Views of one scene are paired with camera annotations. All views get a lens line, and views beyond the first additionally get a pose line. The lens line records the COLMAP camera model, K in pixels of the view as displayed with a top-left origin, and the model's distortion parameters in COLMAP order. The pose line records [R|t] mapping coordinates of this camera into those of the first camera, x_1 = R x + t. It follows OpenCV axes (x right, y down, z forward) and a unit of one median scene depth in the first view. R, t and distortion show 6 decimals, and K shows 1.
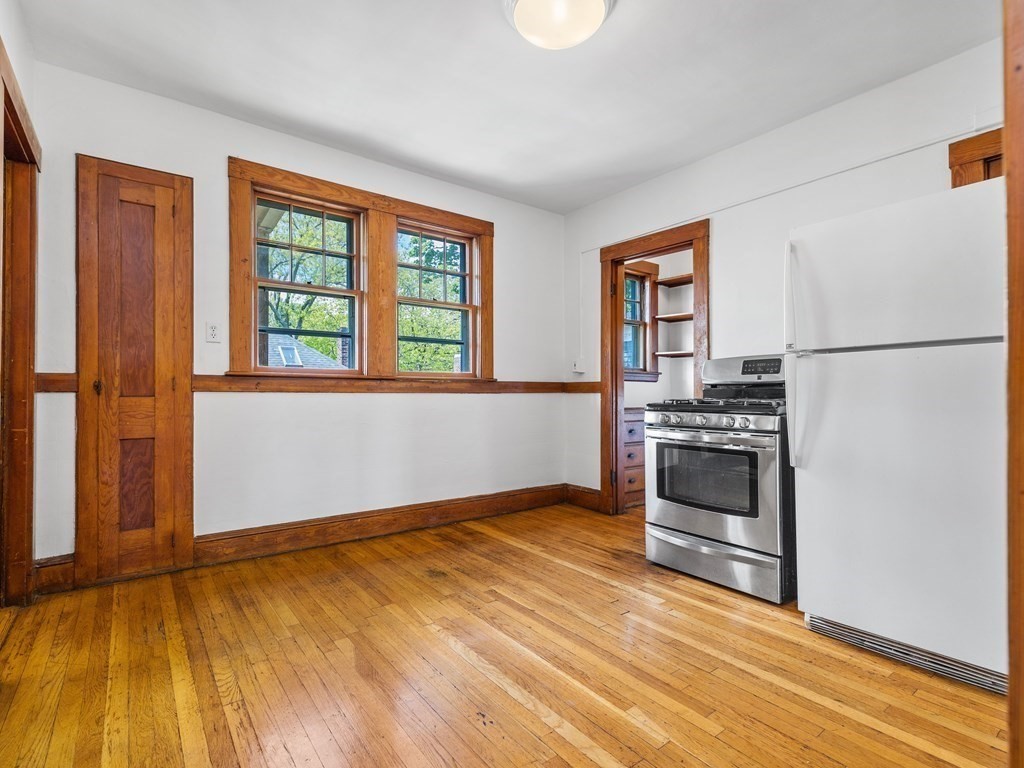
lens RADIAL K [[498.5, 0, 510.2], [0, 498.5, 387.4], [0, 0, 1]] dist [0.000232, -0.000531]
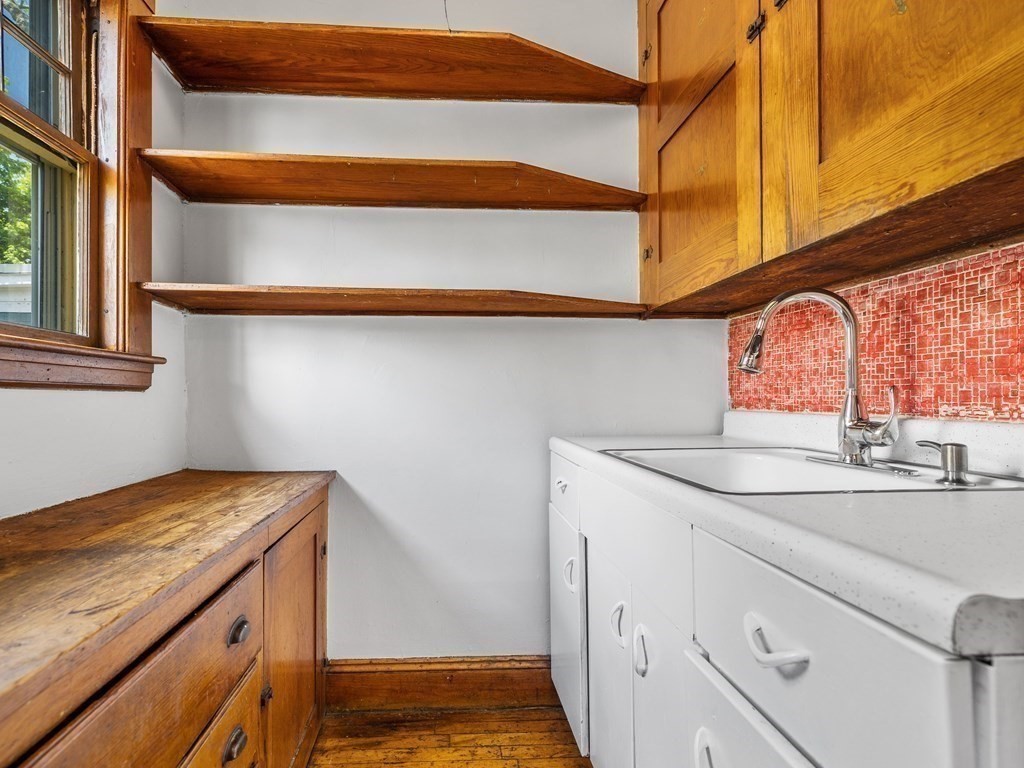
lens RADIAL K [[498.5, 0, 506.2], [0, 498.5, 387.1], [0, 0, 1]] dist [0.000232, -0.000531]
pose [[0.568151, 0.005104, 0.822908, 0.177340], [-0.004461, 0.999985, -0.003122, -0.012348], [-0.822912, -0.001898, 0.568166, 0.673893]]
